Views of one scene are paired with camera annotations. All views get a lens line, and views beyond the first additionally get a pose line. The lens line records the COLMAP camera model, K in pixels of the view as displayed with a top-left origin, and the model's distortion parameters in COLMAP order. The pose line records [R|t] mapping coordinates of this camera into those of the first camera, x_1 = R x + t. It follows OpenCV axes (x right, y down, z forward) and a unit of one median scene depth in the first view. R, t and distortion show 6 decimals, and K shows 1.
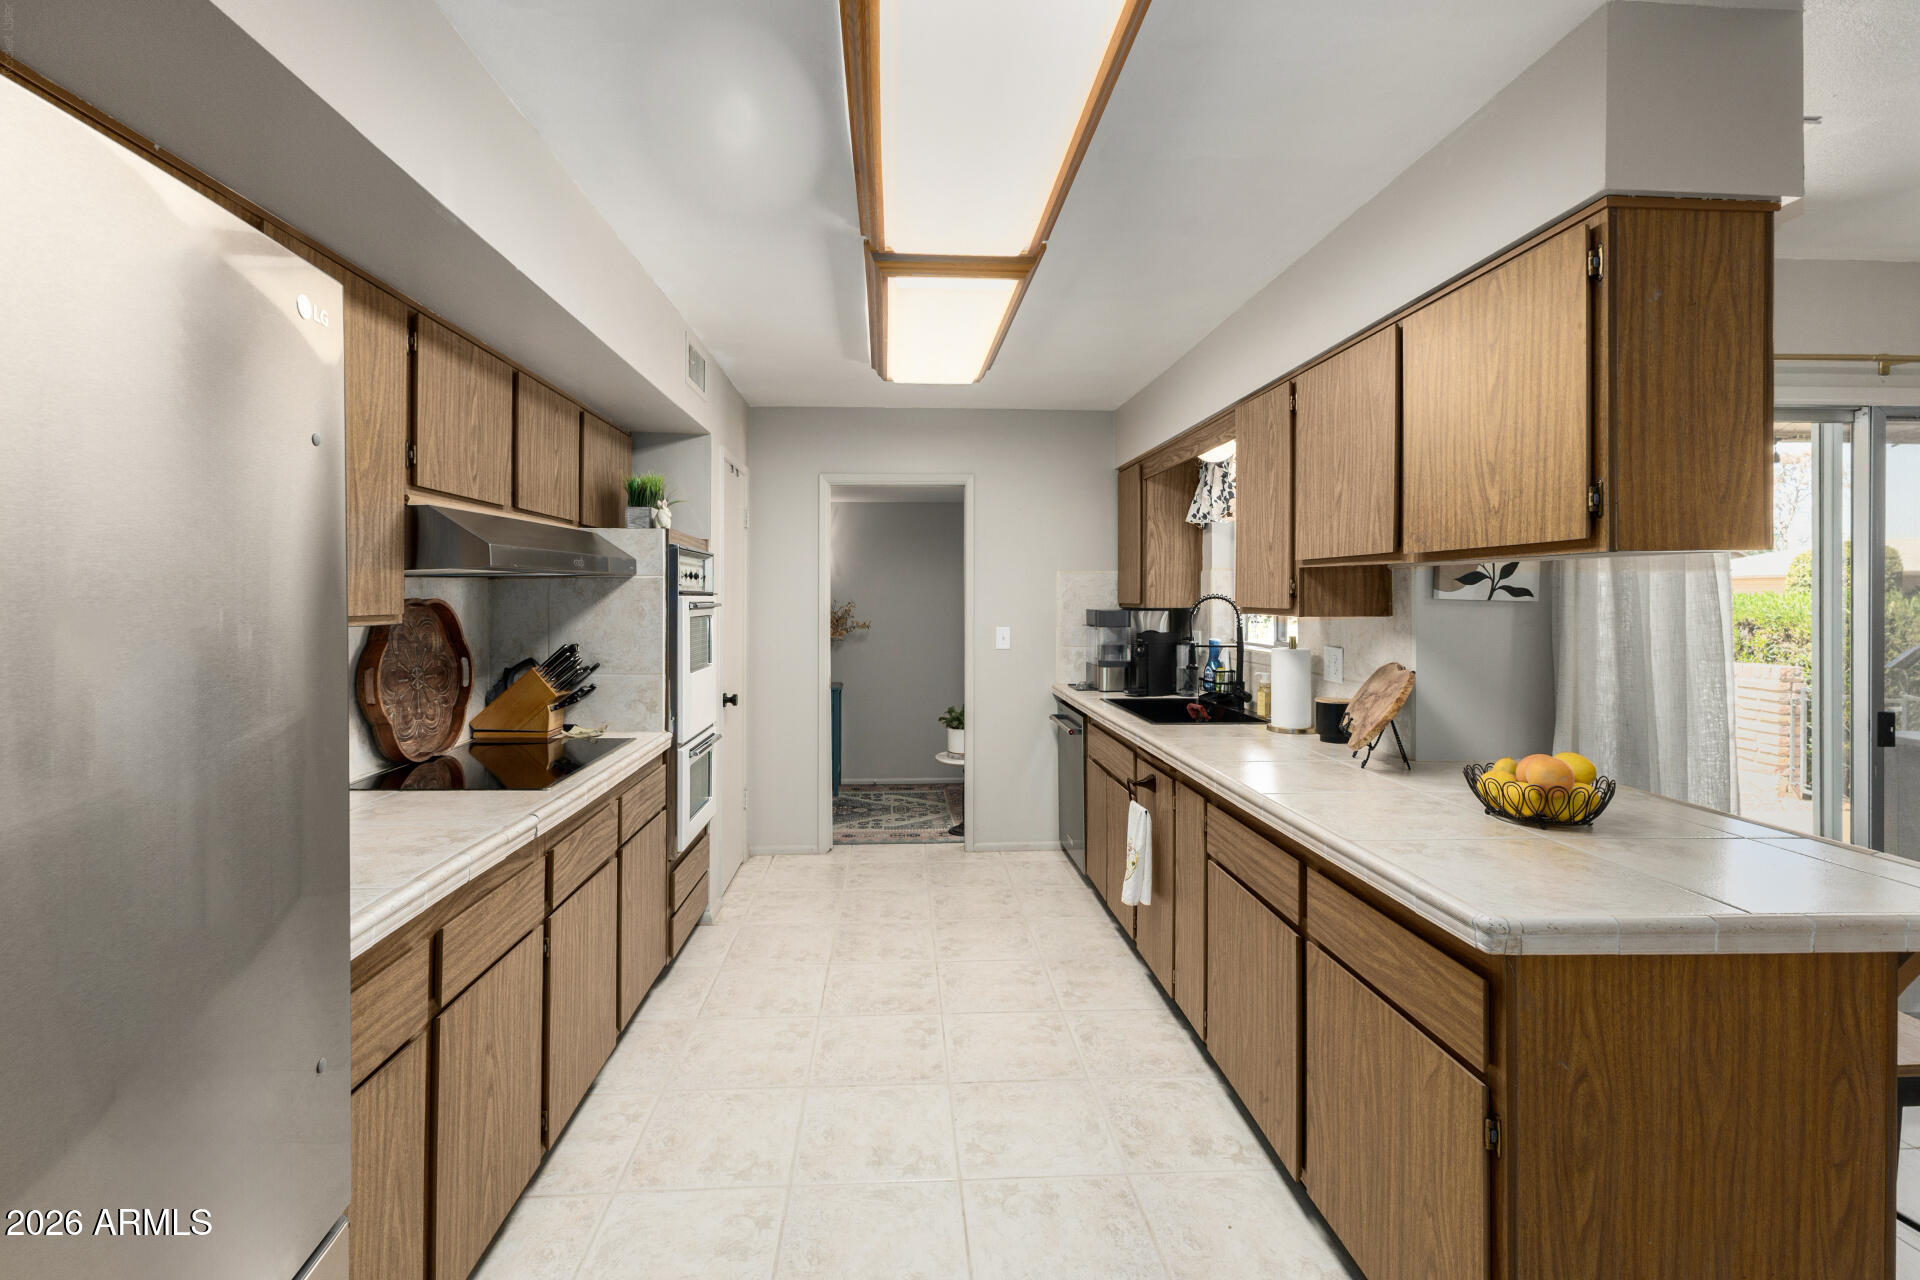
lens RADIAL K [[851.2, 0, 949.8], [0, 851.2, 603.1], [0, 0, 1]] dist [0.003154, 0.000224]
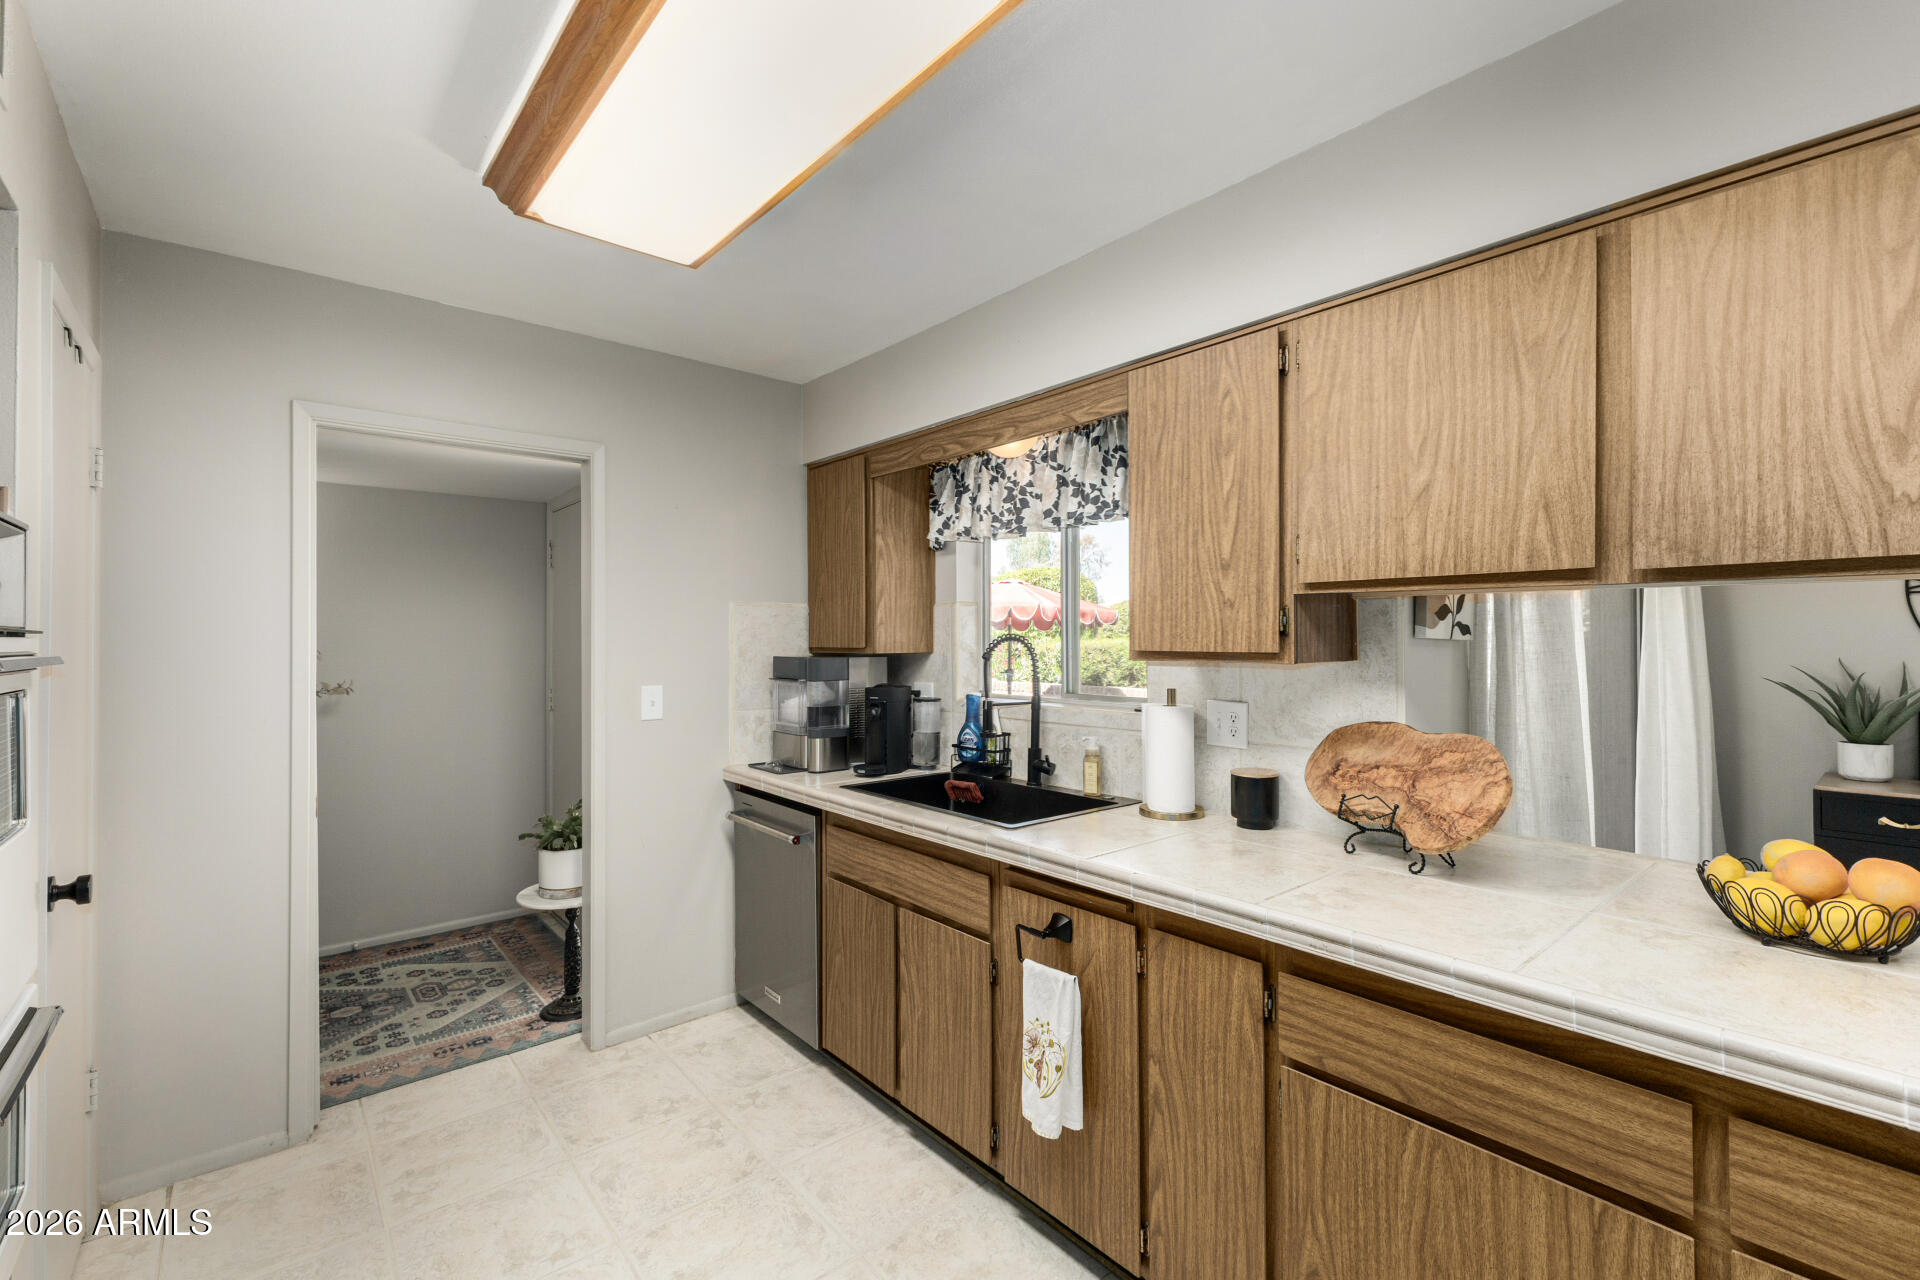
lens RADIAL K [[834.4, 0, 956.5], [0, 834.4, 634.2], [0, 0, 1]] dist [0.012134, -0.000413]
pose [[0.806012, 0.000071, 0.591899, -0.136541], [0.008800, 0.999888, -0.012103, -0.001502], [-0.591834, 0.014964, 0.805921, 0.369314]]
